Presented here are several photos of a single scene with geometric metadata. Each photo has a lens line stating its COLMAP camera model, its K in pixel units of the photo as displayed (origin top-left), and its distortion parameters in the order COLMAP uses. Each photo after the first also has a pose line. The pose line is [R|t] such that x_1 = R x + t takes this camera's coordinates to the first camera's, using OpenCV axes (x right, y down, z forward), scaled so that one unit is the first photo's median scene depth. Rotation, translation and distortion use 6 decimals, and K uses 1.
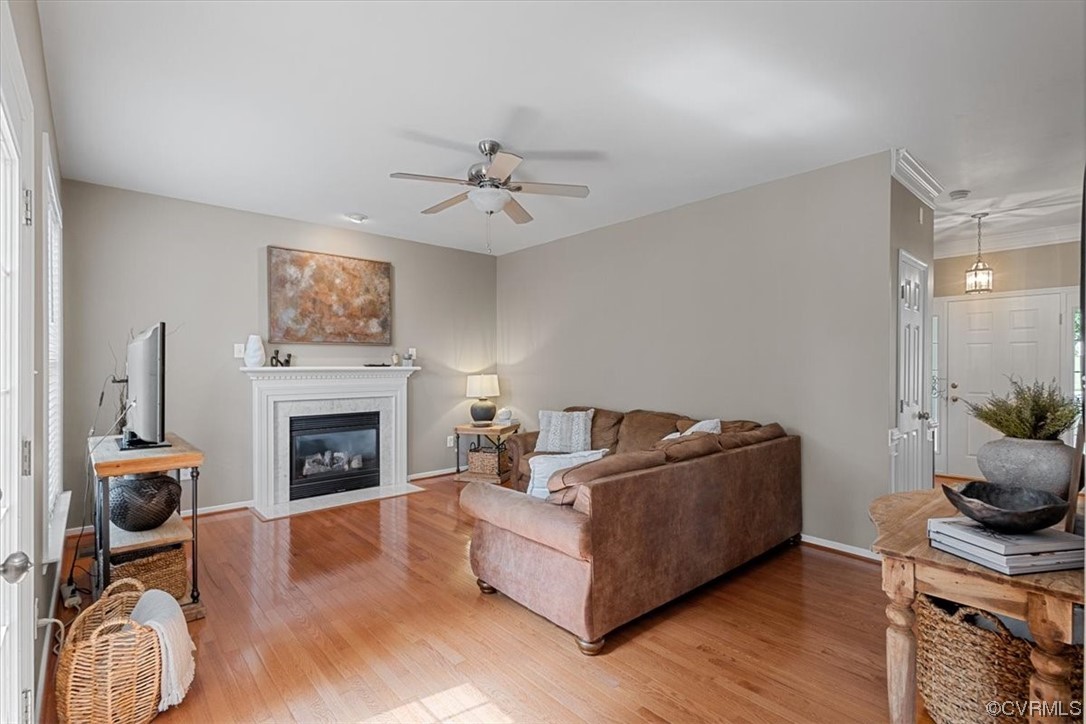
lens RADIAL K [[515.1, 0, 537.9], [0, 515.1, 368.4], [0, 0, 1]] dist [0.012367, -0.000835]
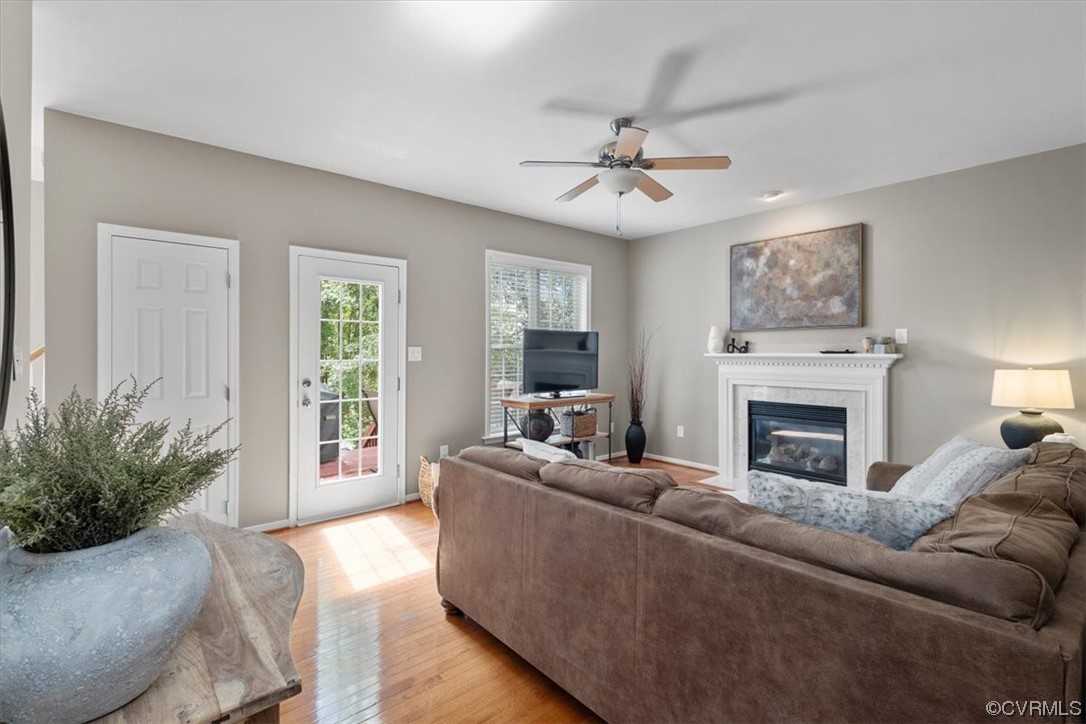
lens RADIAL K [[515.1, 0, 544.0], [0, 515.1, 352.0], [0, 0, 1]] dist [0.012367, -0.000835]
pose [[-0.025690, 0.001945, -0.999668, 0.573114], [-0.006924, 0.999974, 0.002123, -0.004979], [0.999646, 0.006976, -0.025676, 0.582066]]
